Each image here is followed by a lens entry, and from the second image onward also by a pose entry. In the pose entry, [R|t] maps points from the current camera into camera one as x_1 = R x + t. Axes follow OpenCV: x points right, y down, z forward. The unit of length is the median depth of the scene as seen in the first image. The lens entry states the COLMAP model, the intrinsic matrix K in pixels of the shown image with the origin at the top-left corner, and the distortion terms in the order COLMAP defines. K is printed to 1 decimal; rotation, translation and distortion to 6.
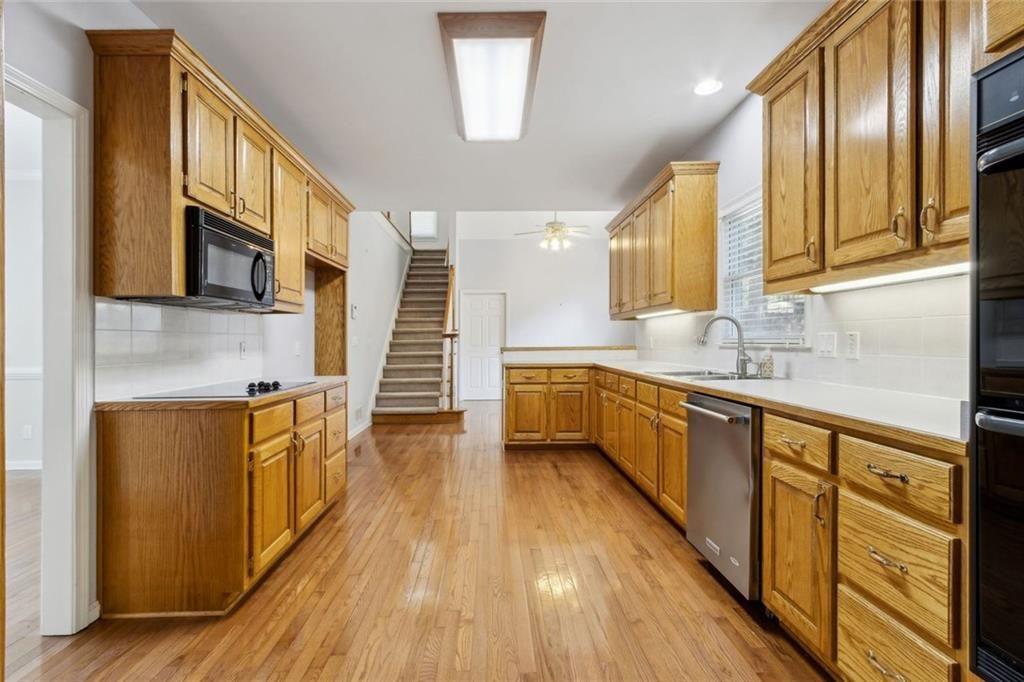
lens RADIAL K [[479.7, 0, 489.1], [0, 479.7, 345.5], [0, 0, 1]] dist [0.003457, 0.001472]
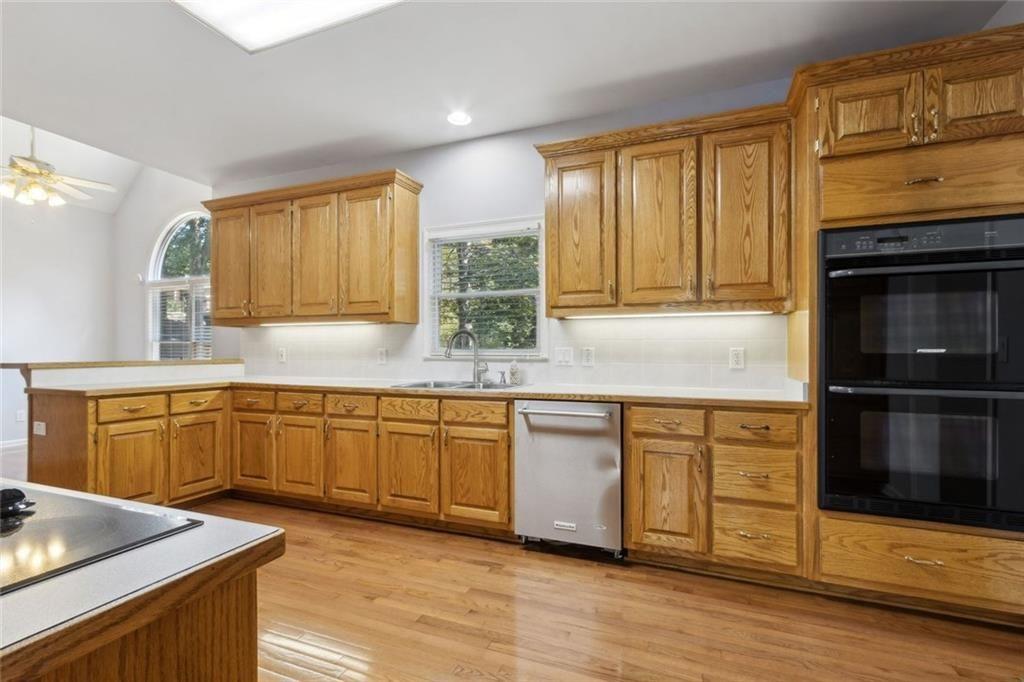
lens RADIAL K [[479.7, 0, 509.6], [0, 479.7, 356.1], [0, 0, 1]] dist [0.003457, 0.001472]
pose [[0.380173, -0.000010, 0.924916, -0.598196], [0.004568, 0.999988, -0.001867, -0.001019], [-0.924904, 0.004935, 0.380168, 0.587634]]
